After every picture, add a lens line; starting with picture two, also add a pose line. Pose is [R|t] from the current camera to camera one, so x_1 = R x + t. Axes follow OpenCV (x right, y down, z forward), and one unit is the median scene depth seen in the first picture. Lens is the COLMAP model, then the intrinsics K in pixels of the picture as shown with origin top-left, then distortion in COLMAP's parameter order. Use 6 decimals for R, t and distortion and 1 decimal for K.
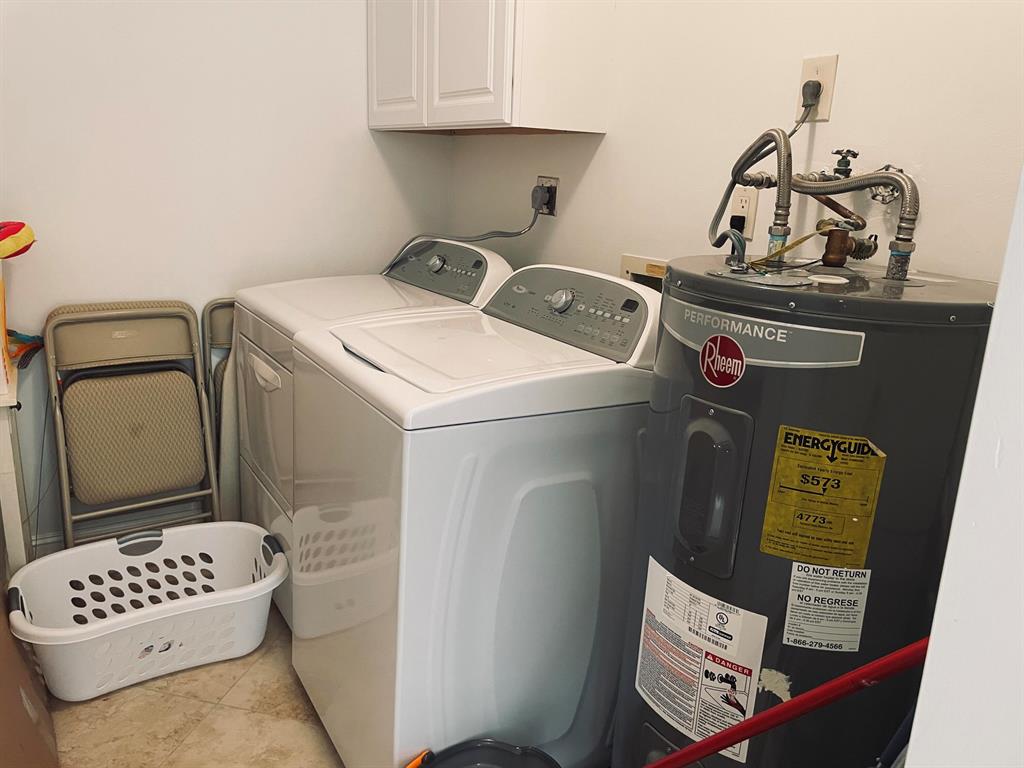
lens RADIAL K [[776.9, 0, 506.6], [0, 776.9, 384.8], [0, 0, 1]] dist [0.083653, -0.104859]
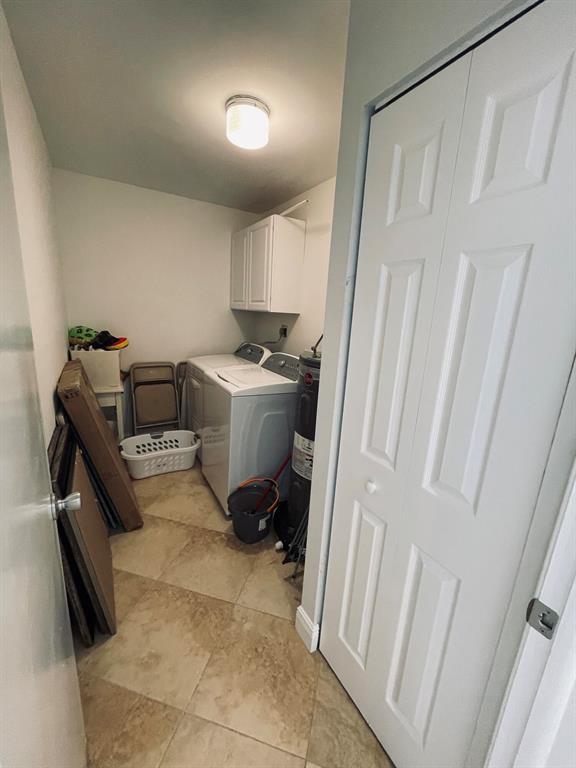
lens RADIAL K [[309.4, 0, 288.7], [0, 309.4, 386.1], [0, 0, 1]] dist [-0.001528, -0.000480]
pose [[0.999836, 0.016416, -0.007620, 0.091139], [-0.016662, 0.999303, -0.033419, 0.030277], [0.007066, 0.033540, 0.999412, -0.291519]]
